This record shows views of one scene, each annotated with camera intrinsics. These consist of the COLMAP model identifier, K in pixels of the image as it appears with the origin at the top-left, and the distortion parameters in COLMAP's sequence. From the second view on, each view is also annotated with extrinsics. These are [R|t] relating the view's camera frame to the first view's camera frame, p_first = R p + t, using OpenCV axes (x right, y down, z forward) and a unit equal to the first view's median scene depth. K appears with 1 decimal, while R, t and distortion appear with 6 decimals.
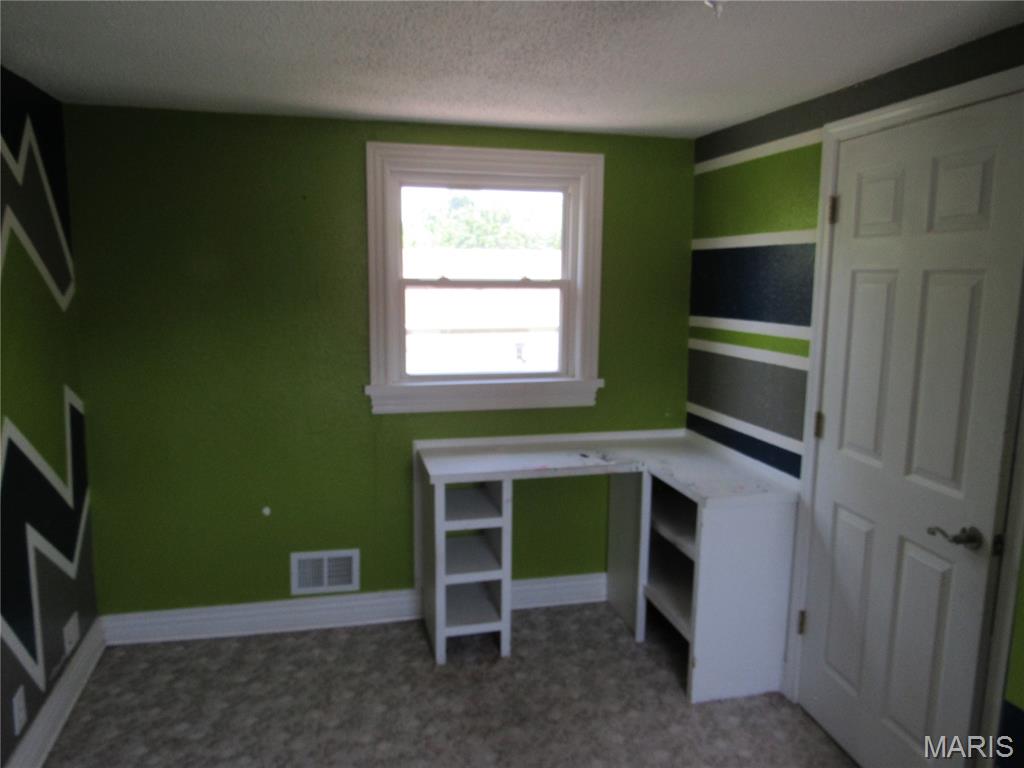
lens RADIAL K [[754.2, 0, 512.0], [0, 754.2, 384.0], [0, 0, 1]] dist [-0.051705, -0.000215]
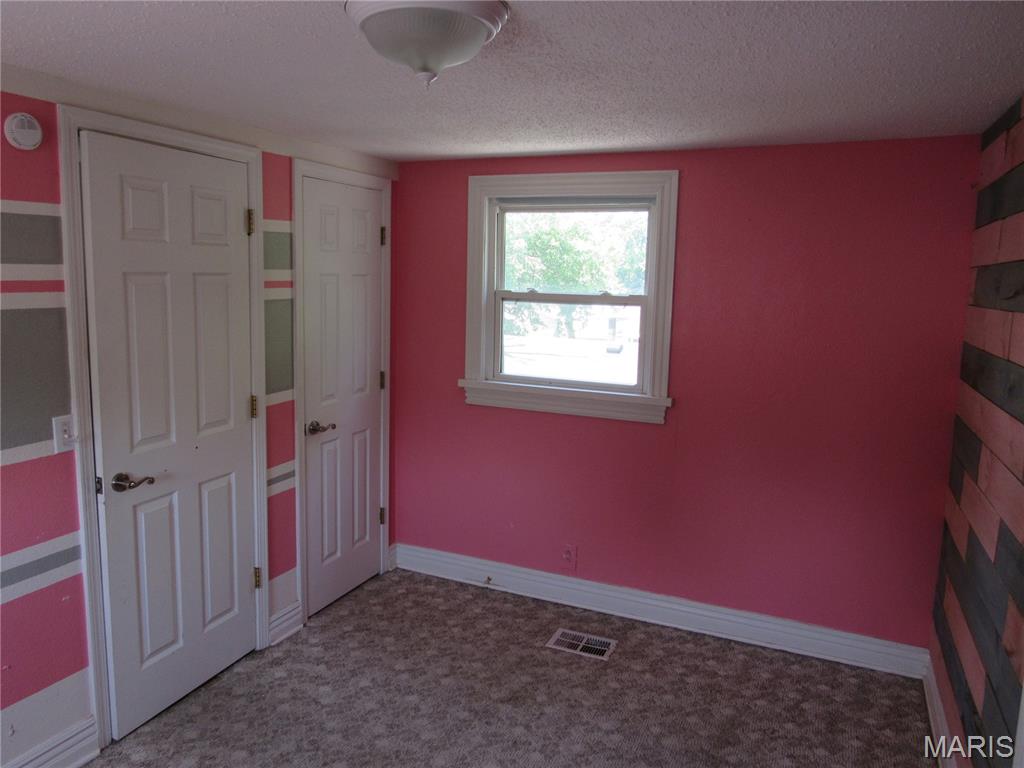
lens RADIAL K [[732.8, 0, 512.0], [0, 732.8, 384.0], [0, 0, 1]] dist [-0.025918, 0.000496]
pose [[0.807951, 0.099445, -0.580797, 0.519634], [-0.114186, 0.993396, 0.011245, -0.011960], [0.578080, 0.057234, 0.813971, 0.101429]]
